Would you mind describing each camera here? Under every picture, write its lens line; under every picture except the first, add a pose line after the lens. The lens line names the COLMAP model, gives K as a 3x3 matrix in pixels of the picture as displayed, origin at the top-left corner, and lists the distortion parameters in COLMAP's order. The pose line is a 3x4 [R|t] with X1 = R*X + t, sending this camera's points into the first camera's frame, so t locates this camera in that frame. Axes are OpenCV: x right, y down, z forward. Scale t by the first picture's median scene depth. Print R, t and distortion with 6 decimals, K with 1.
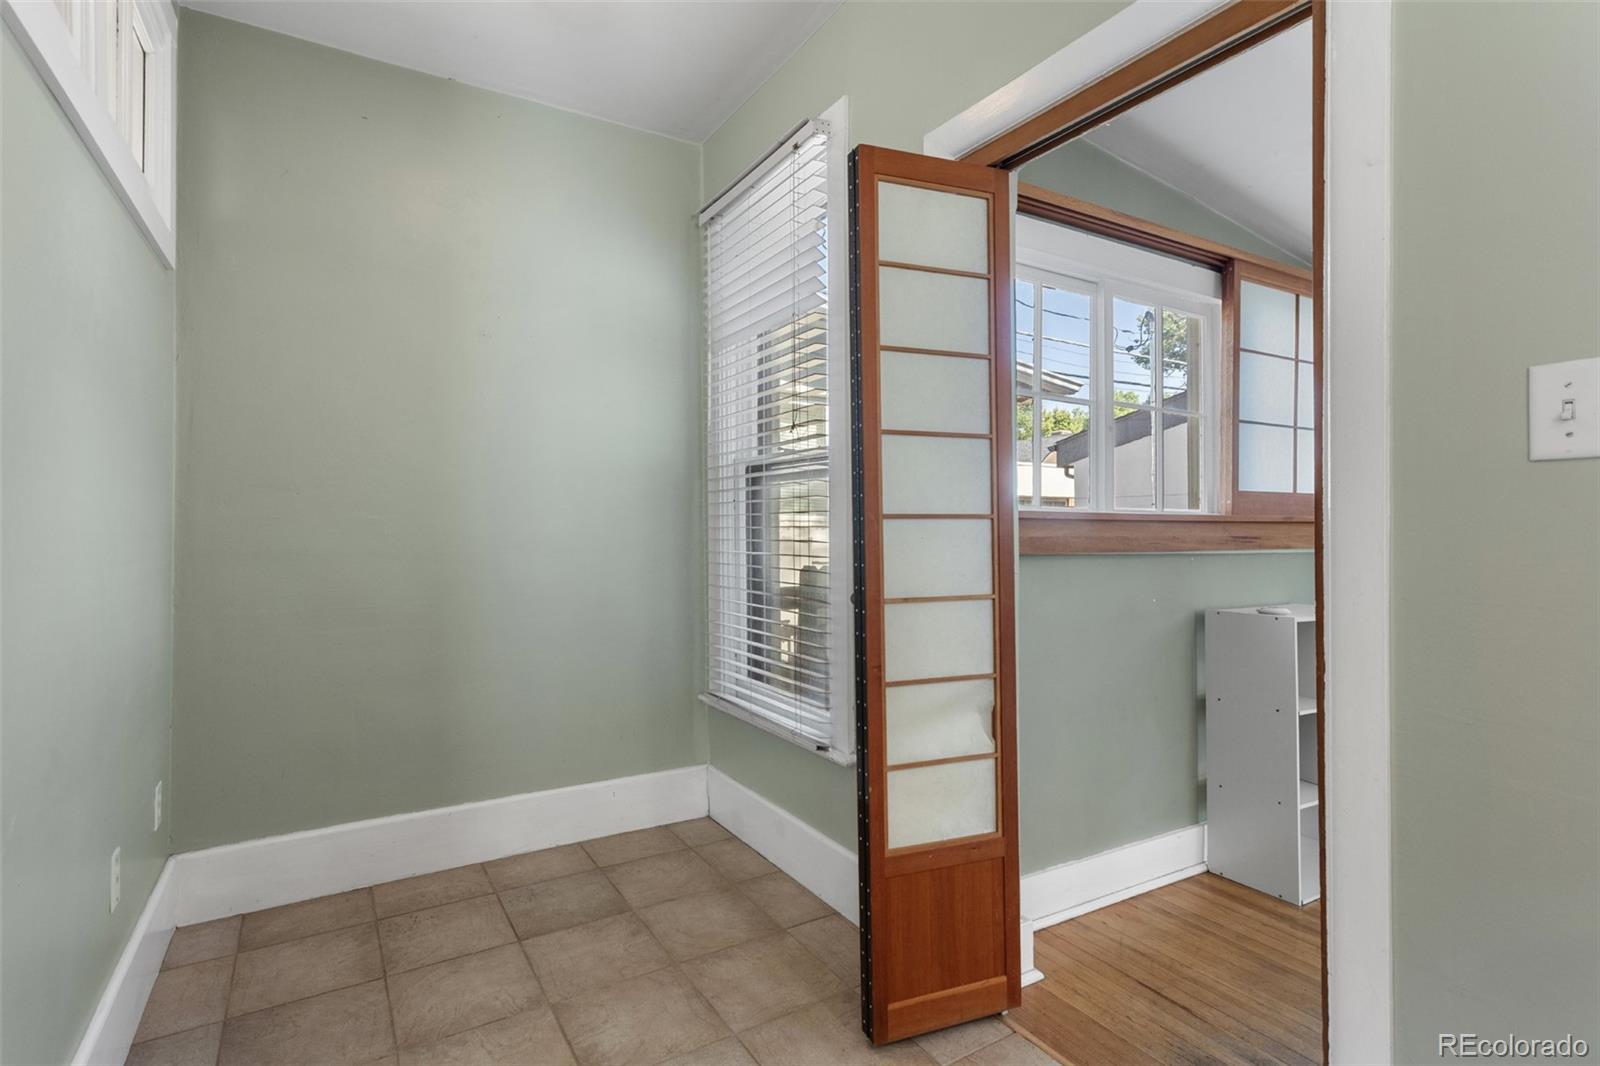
lens RADIAL K [[804.0, 0, 800.0], [0, 804.0, 533.0], [0, 0, 1]] dist [0.000354, 0.000328]
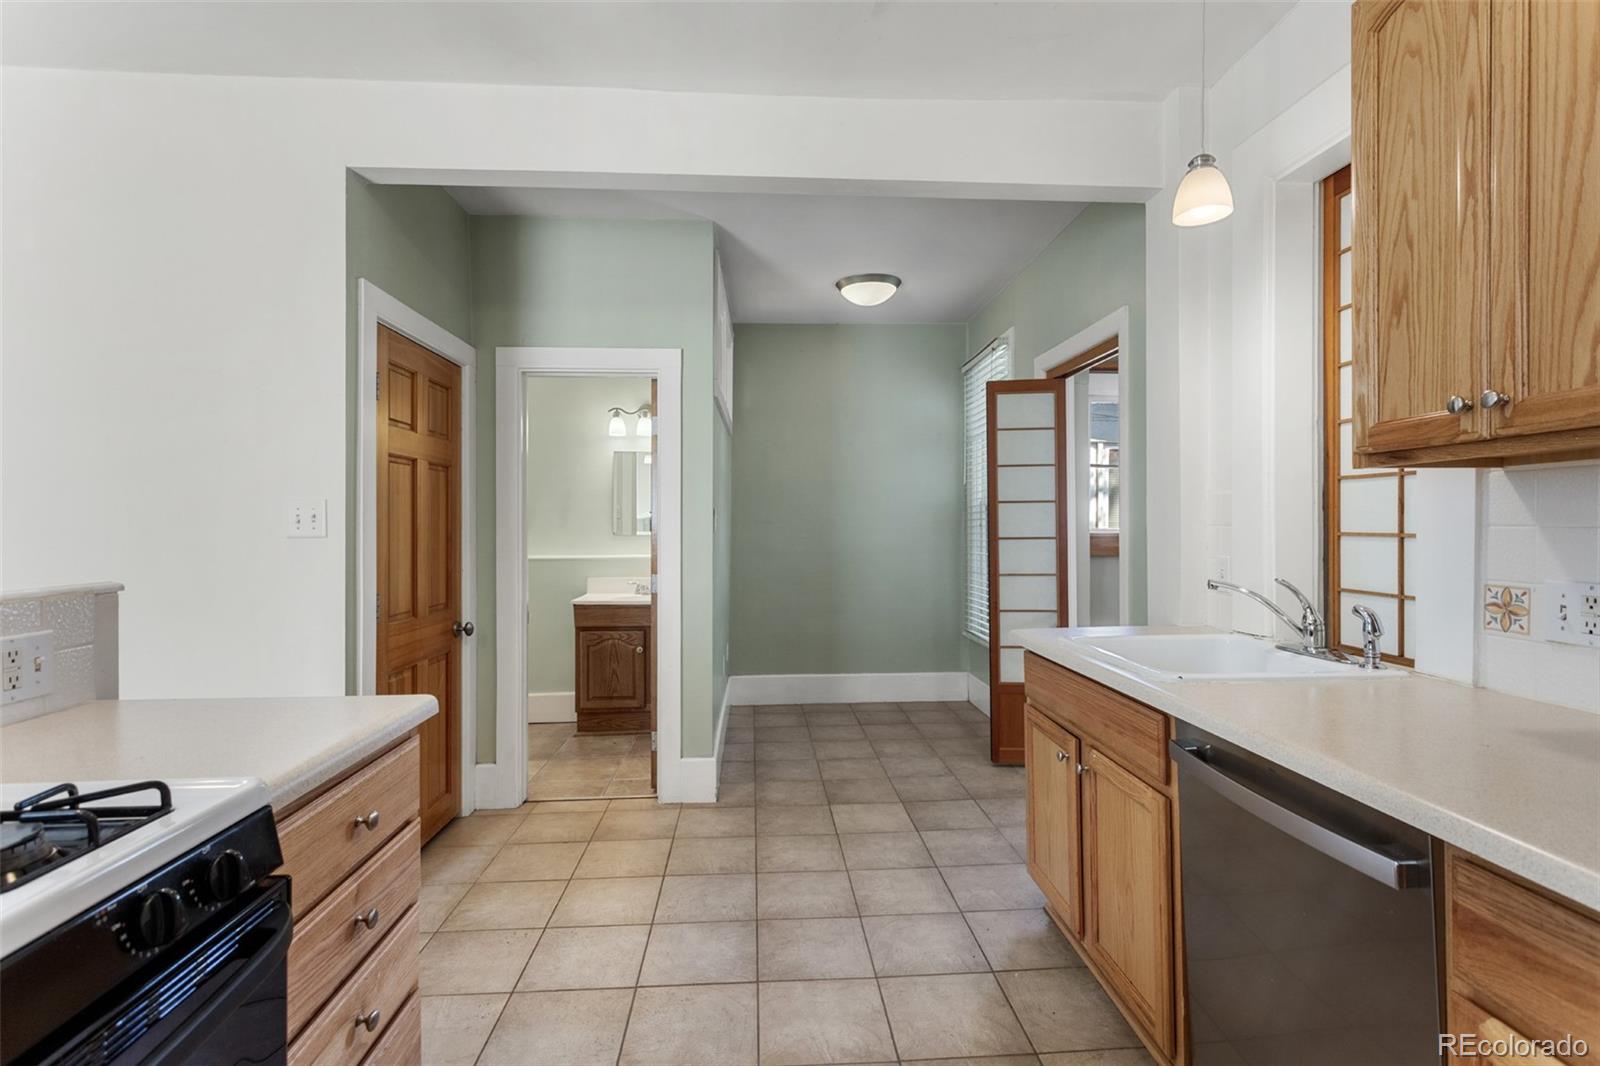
lens RADIAL K [[778.5, 0, 807.1], [0, 778.5, 523.8], [0, 0, 1]] dist [0.003534, 0.000723]
pose [[0.890961, -0.003190, -0.454069, 0.459891], [-0.003605, 0.999894, -0.014100, -0.021613], [0.454066, 0.014200, 0.890855, -0.919020]]
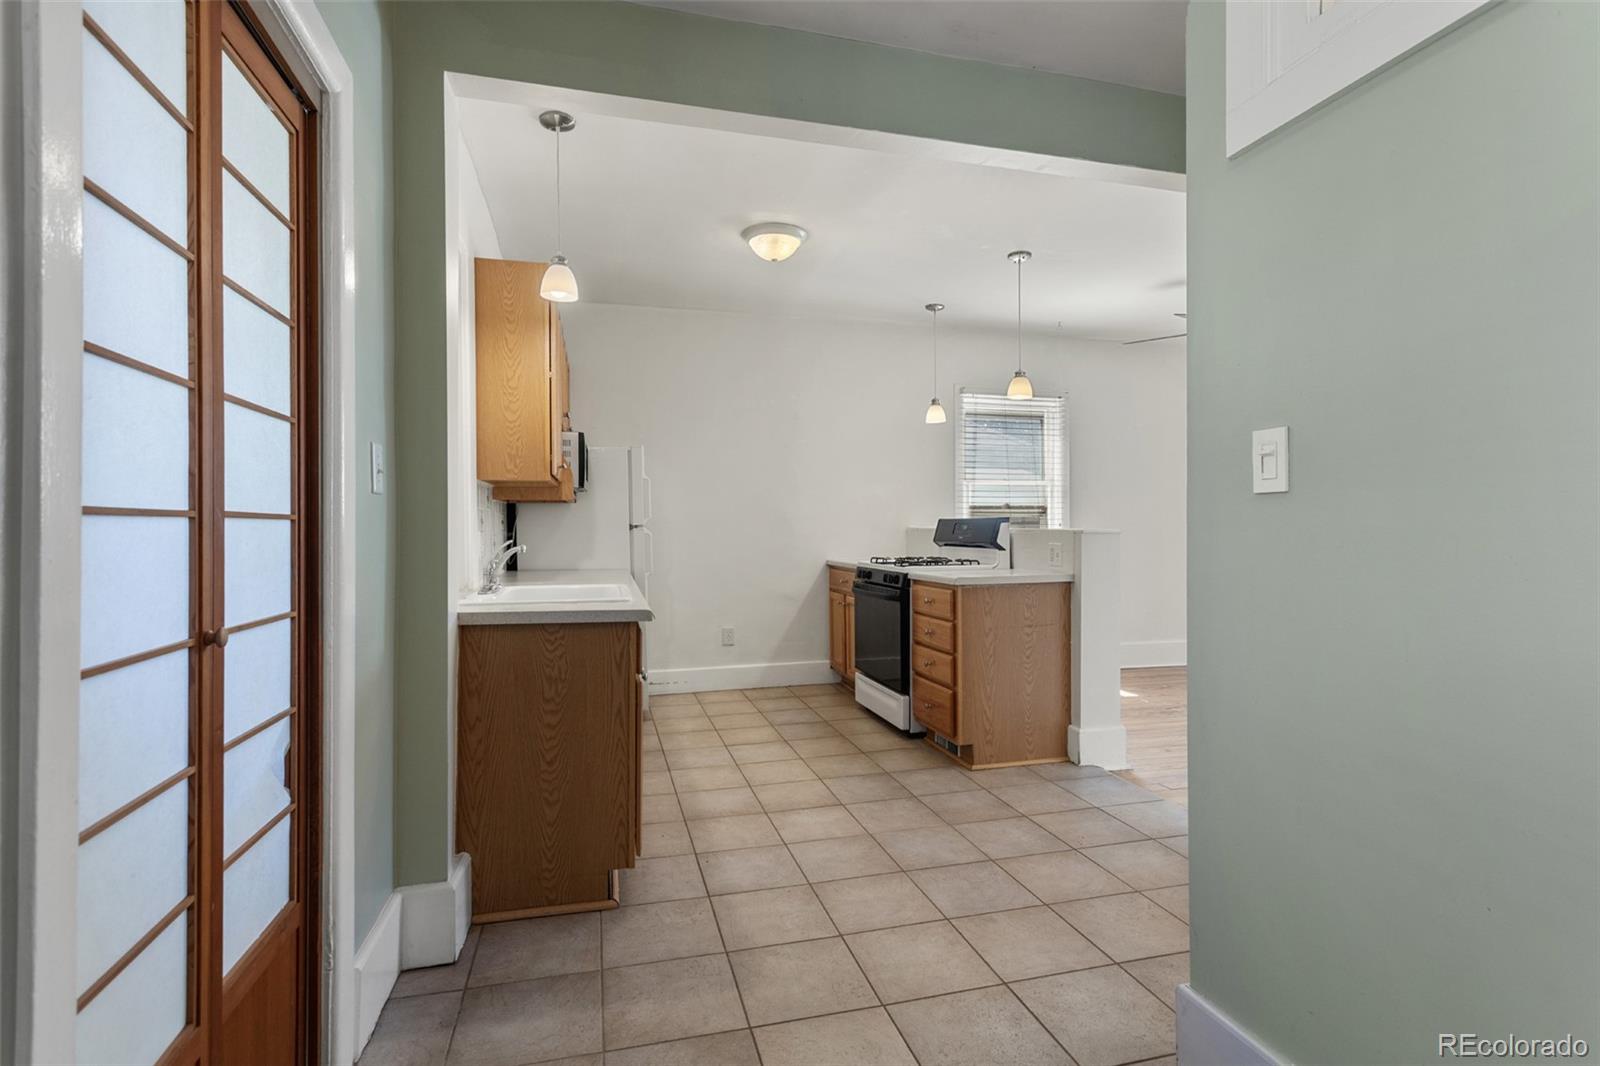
lens RADIAL K [[778.5, 0, 807.1], [0, 778.5, 523.8], [0, 0, 1]] dist [0.003534, 0.000723]
pose [[-0.965308, 0.003001, 0.261098, -0.247163], [0.005760, 0.999935, 0.009803, -0.012131], [-0.261052, 0.010967, -0.965263, 1.125452]]
